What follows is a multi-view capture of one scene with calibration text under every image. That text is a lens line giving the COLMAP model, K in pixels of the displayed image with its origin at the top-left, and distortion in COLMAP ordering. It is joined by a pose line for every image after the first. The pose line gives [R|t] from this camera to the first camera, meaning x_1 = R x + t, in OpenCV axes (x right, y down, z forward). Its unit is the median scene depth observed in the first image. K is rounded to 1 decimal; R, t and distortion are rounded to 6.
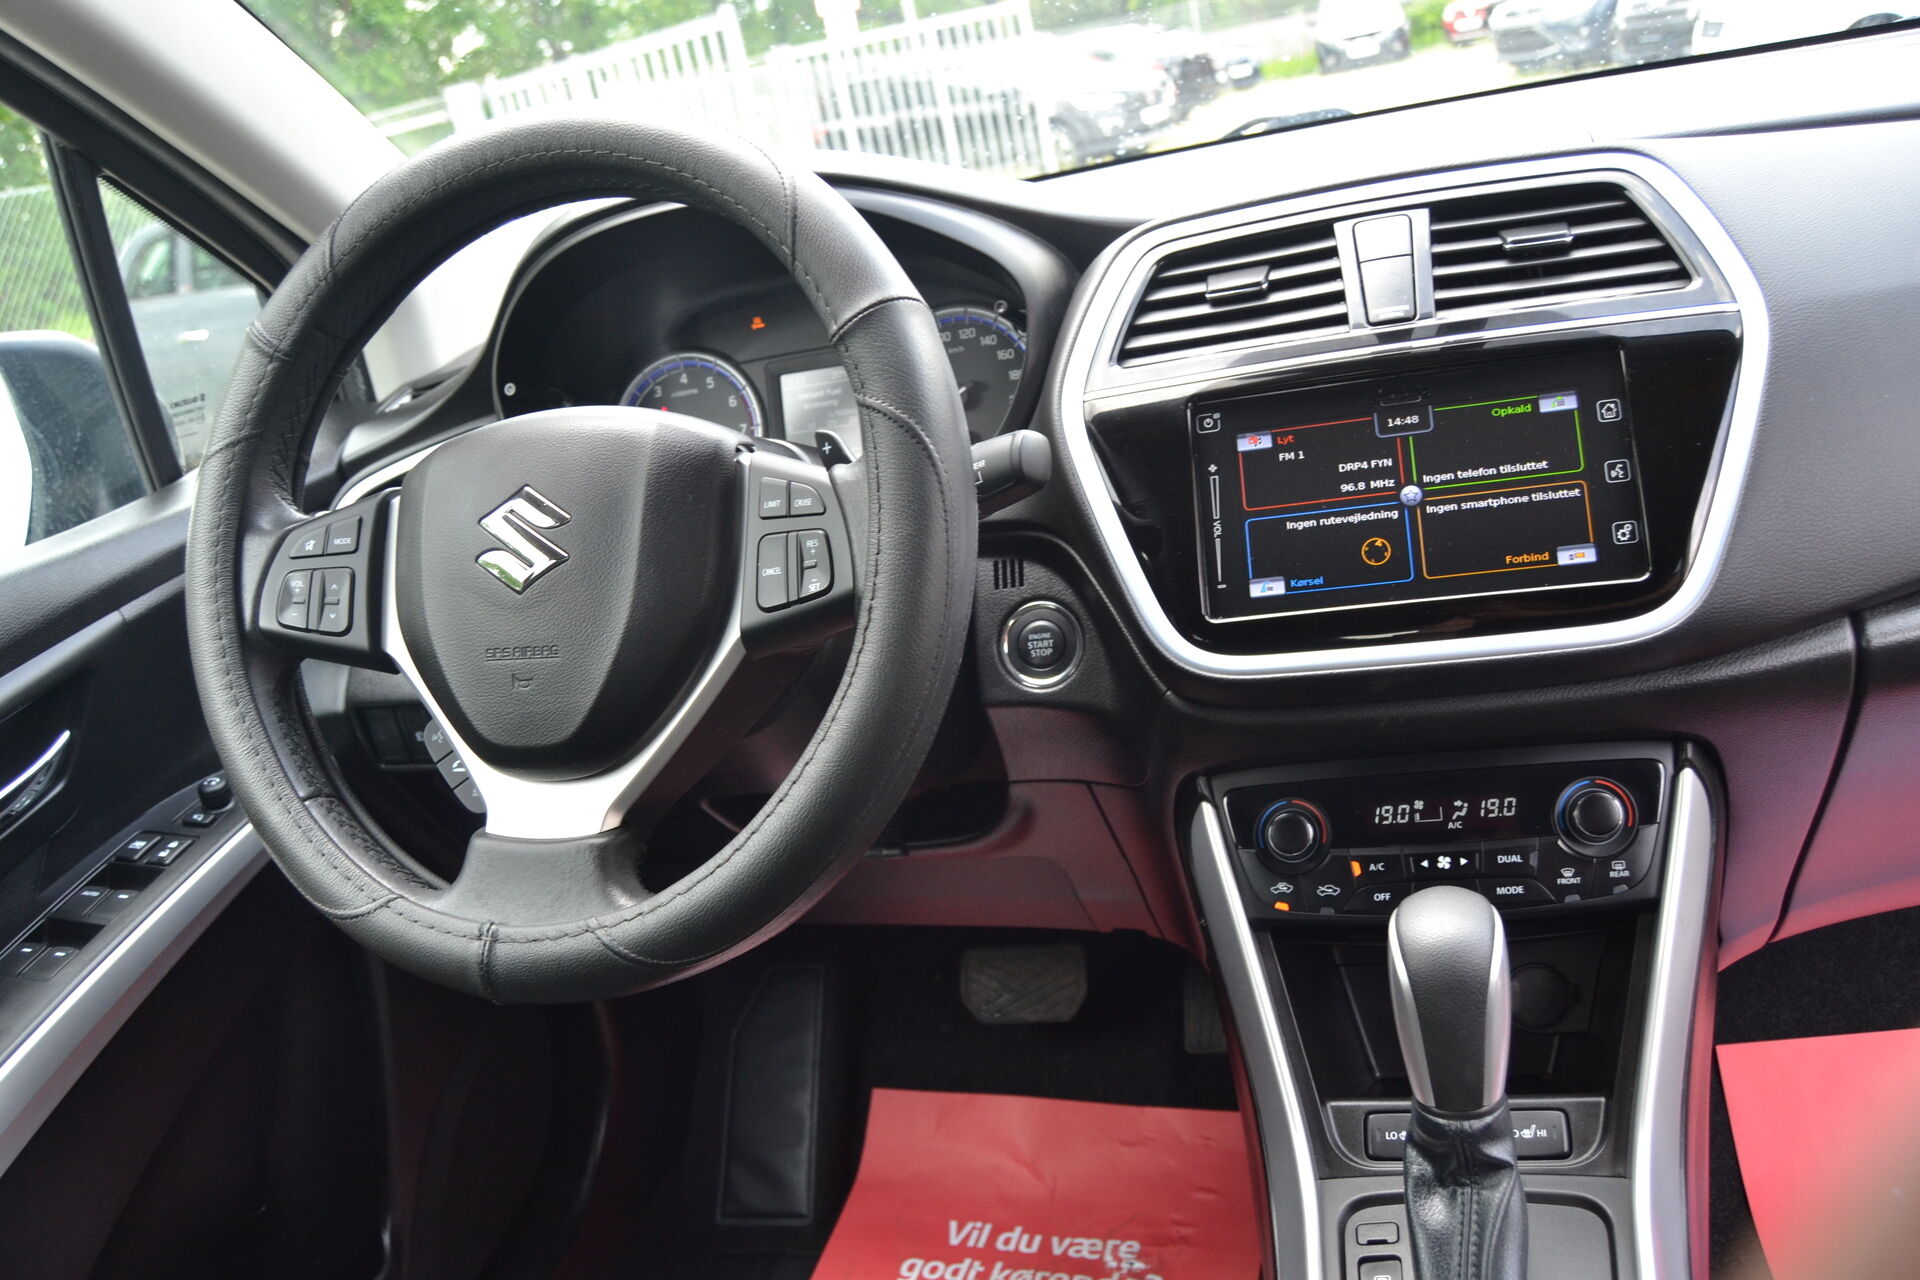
lens RADIAL K [[1520.9, 0, 932.1], [0, 1520.9, 650.3], [0, 0, 1]] dist [-0.106672, 0.041667]
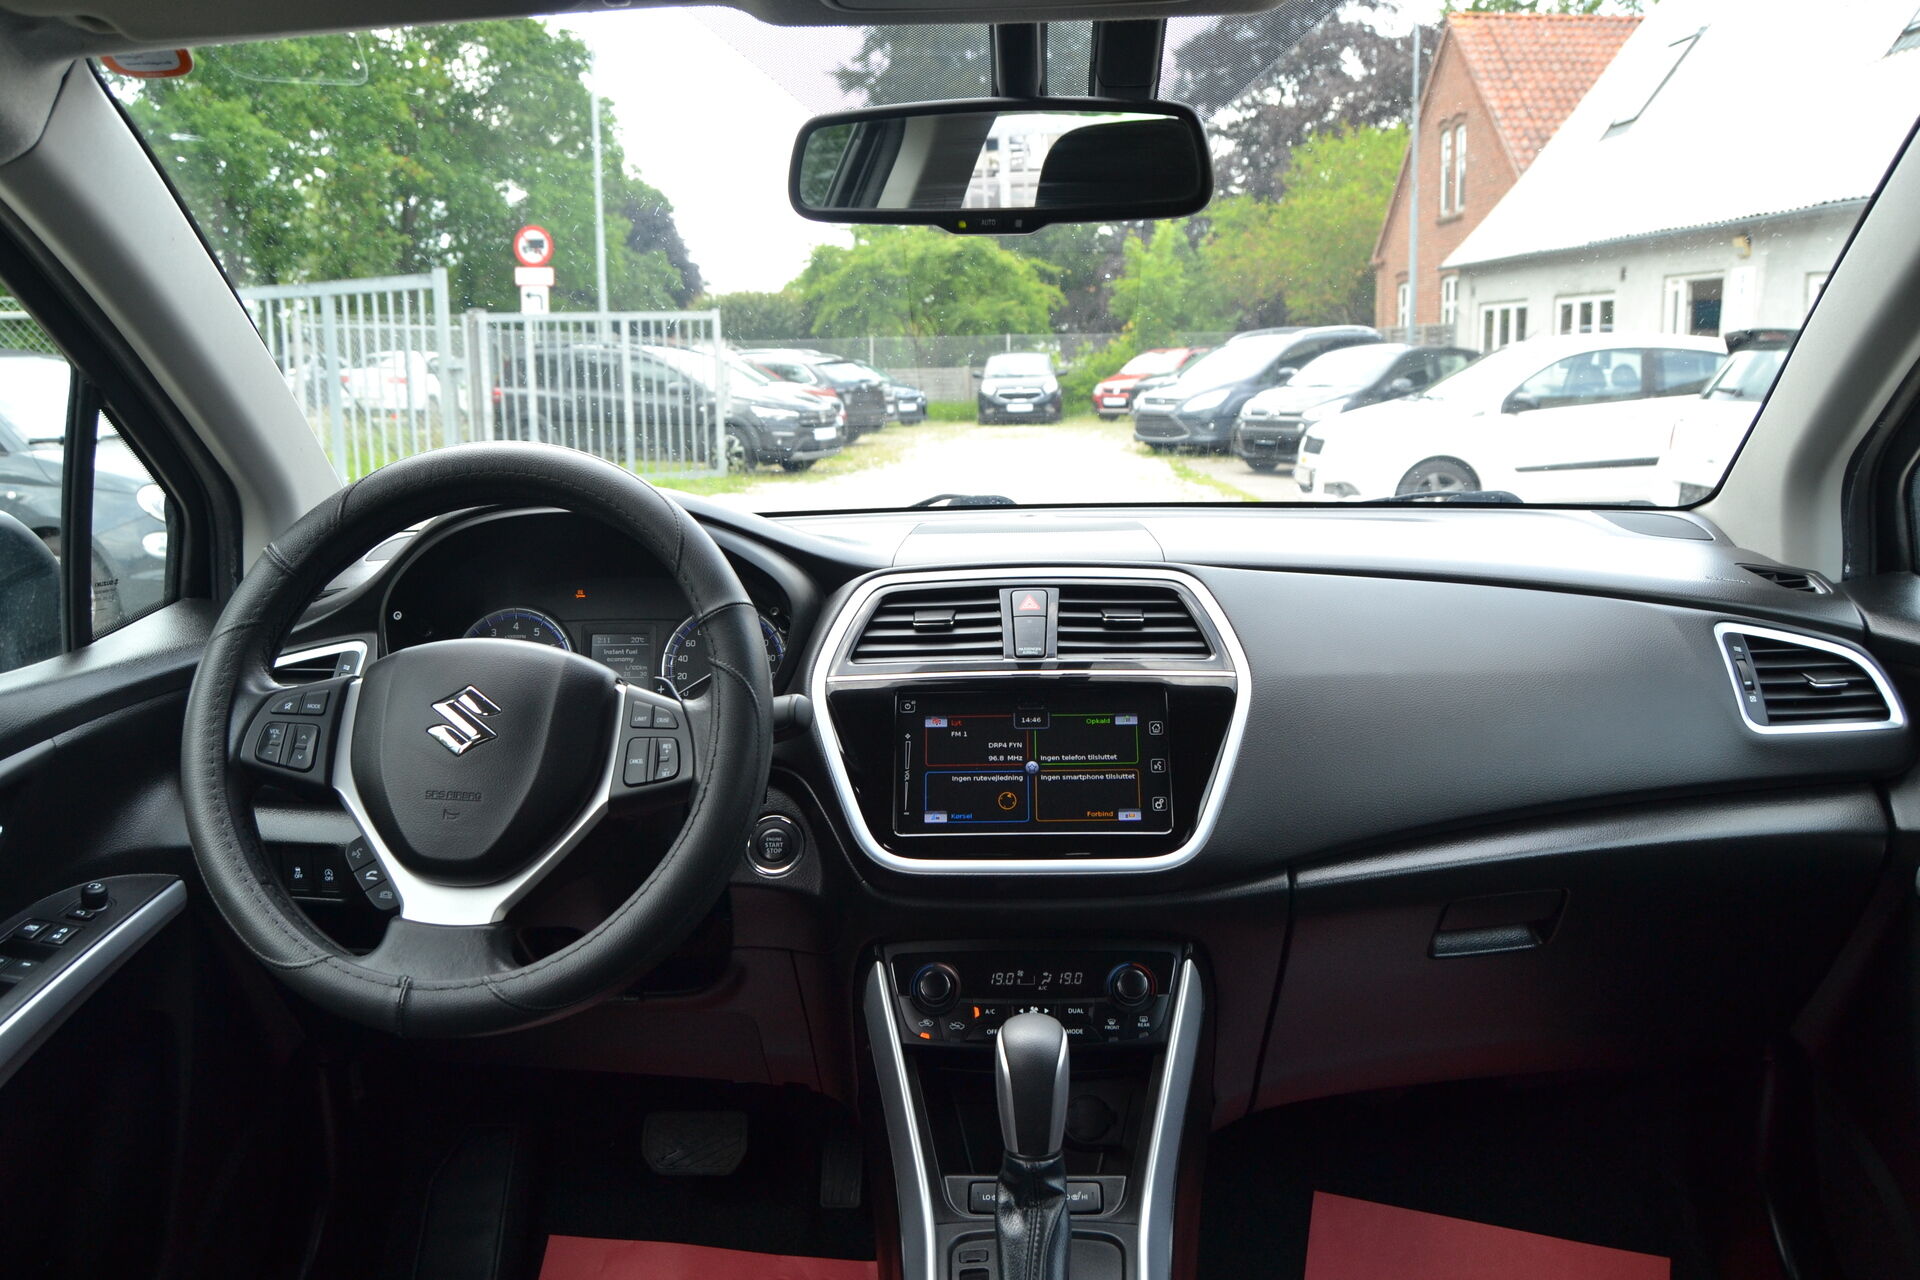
lens RADIAL K [[1520.9, 0, 932.1], [0, 1520.9, 650.3], [0, 0, 1]] dist [-0.106672, 0.041667]
pose [[0.962869, 0.138397, 0.231796, -0.167318], [-0.091674, 0.975200, -0.201447, 0.107717], [-0.253927, 0.172717, 0.951677, -0.506249]]
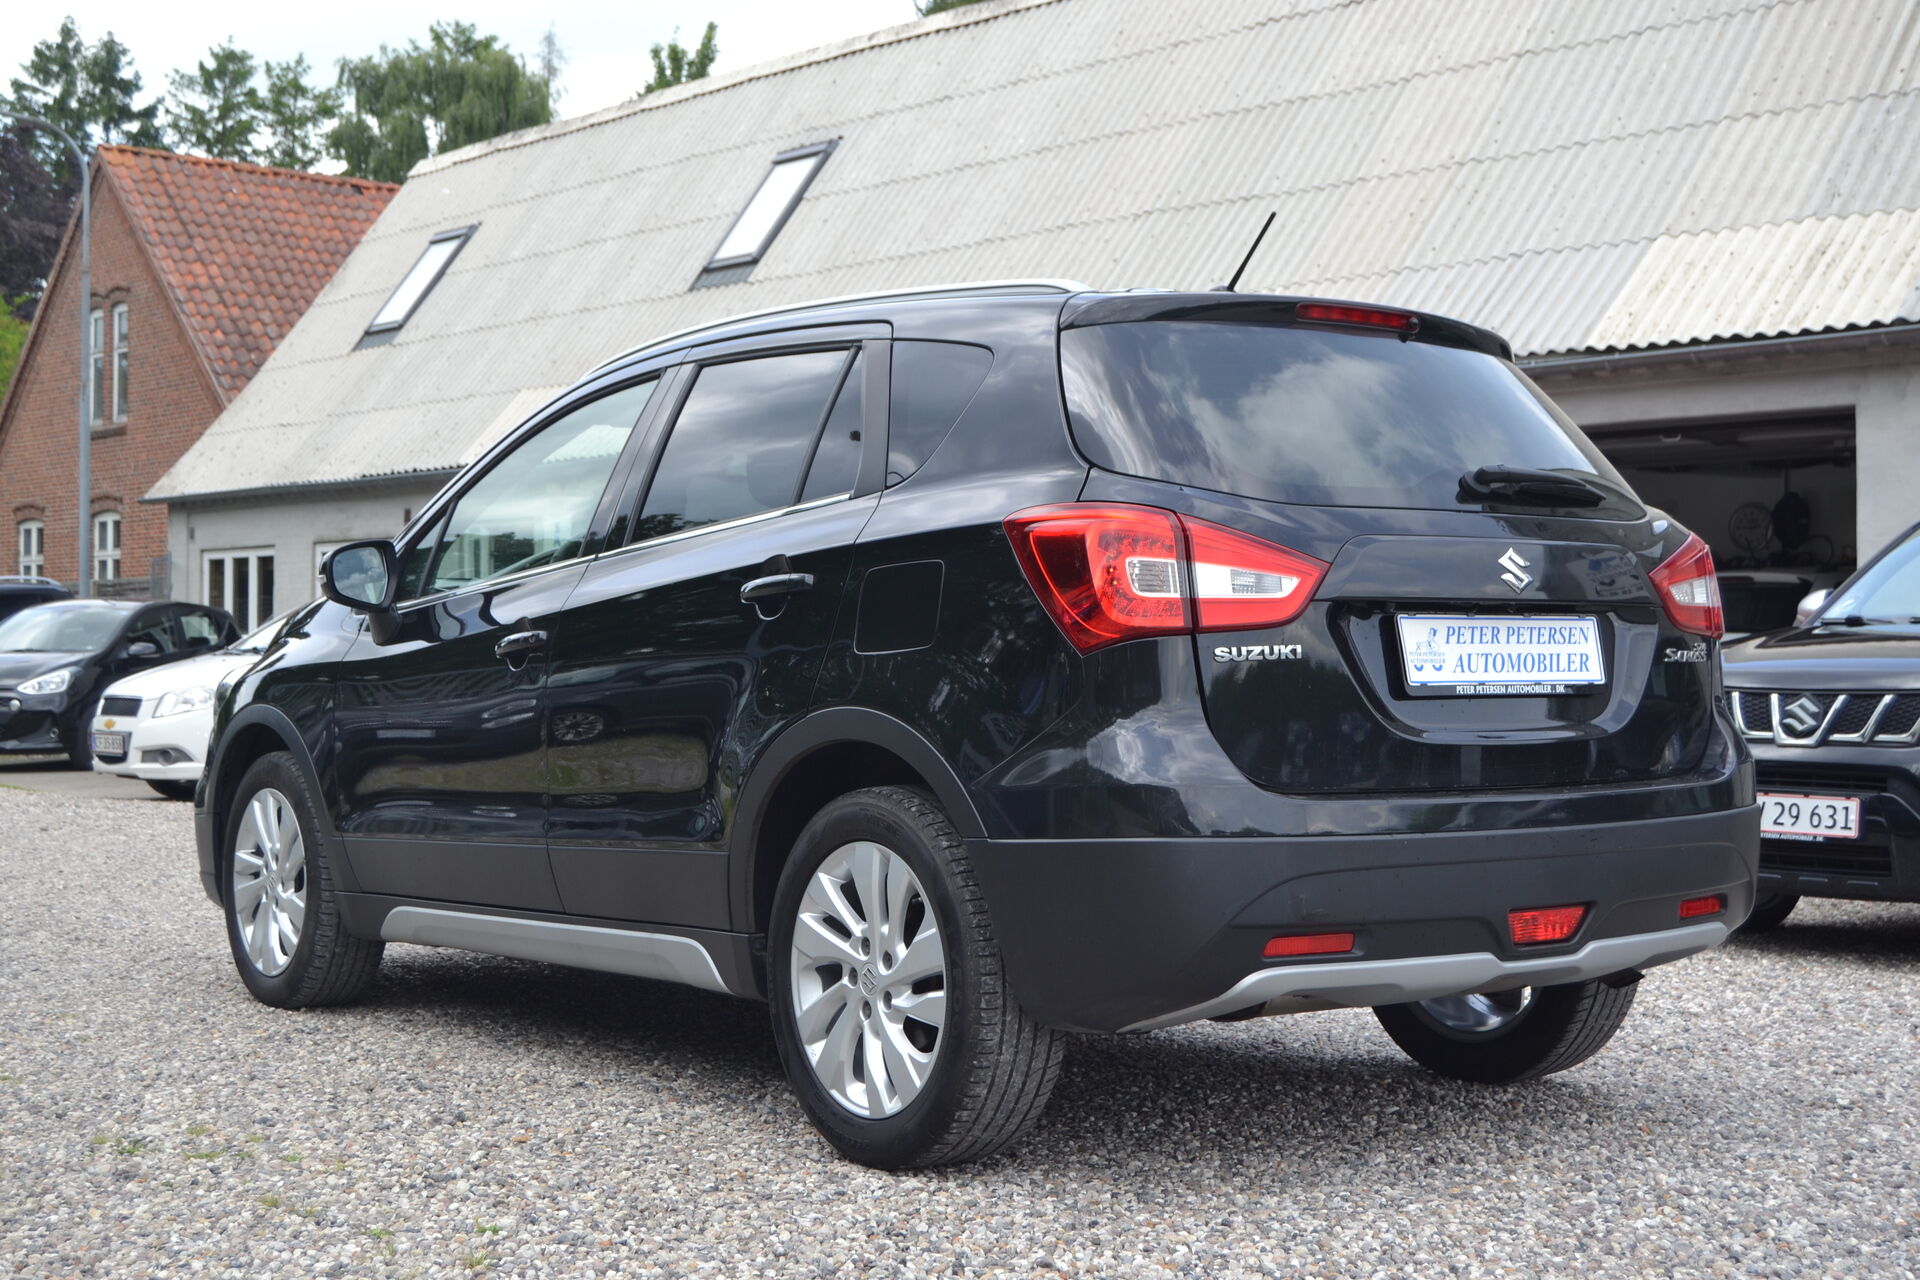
lens RADIAL K [[2556.8, 0, 994.7], [0, 2556.8, 650.3], [0, 0, 1]] dist [-0.039397, -0.072935]
pose [[0.592821, 0.199861, 0.780141, -5.998030], [0.163623, 0.918620, -0.359673, 3.302868], [-0.788537, 0.340871, 0.511875, -4.327148]]
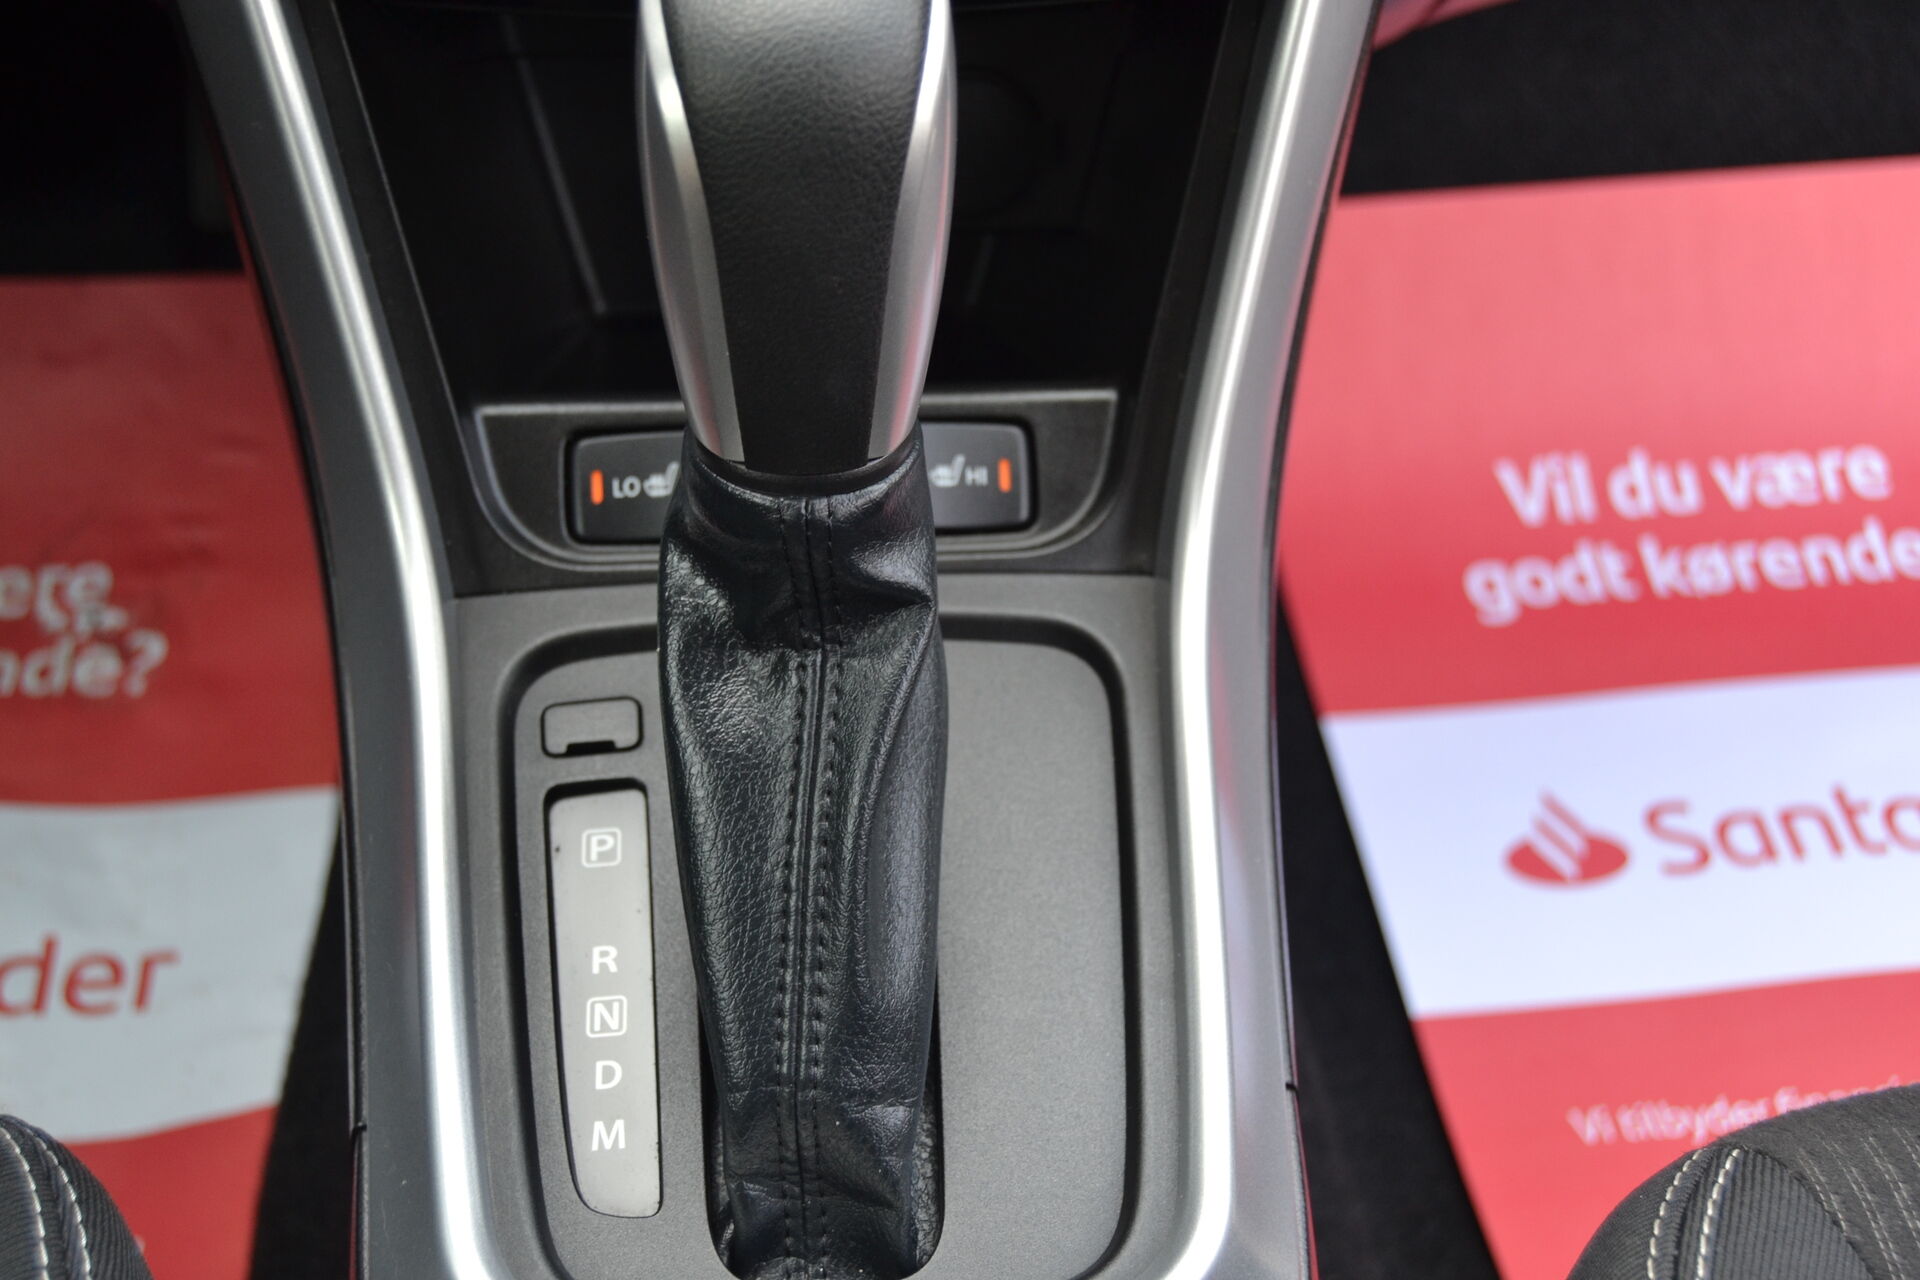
lens RADIAL K [[2556.8, 0, 994.7], [0, 2556.8, 650.3], [0, 0, 1]] dist [-0.039397, -0.072935]
pose [[0.907569, -0.091112, 0.409899, 0.107478], [-0.106325, 0.894498, 0.434245, 0.048609], [-0.406219, -0.437690, 0.802131, 0.376902]]
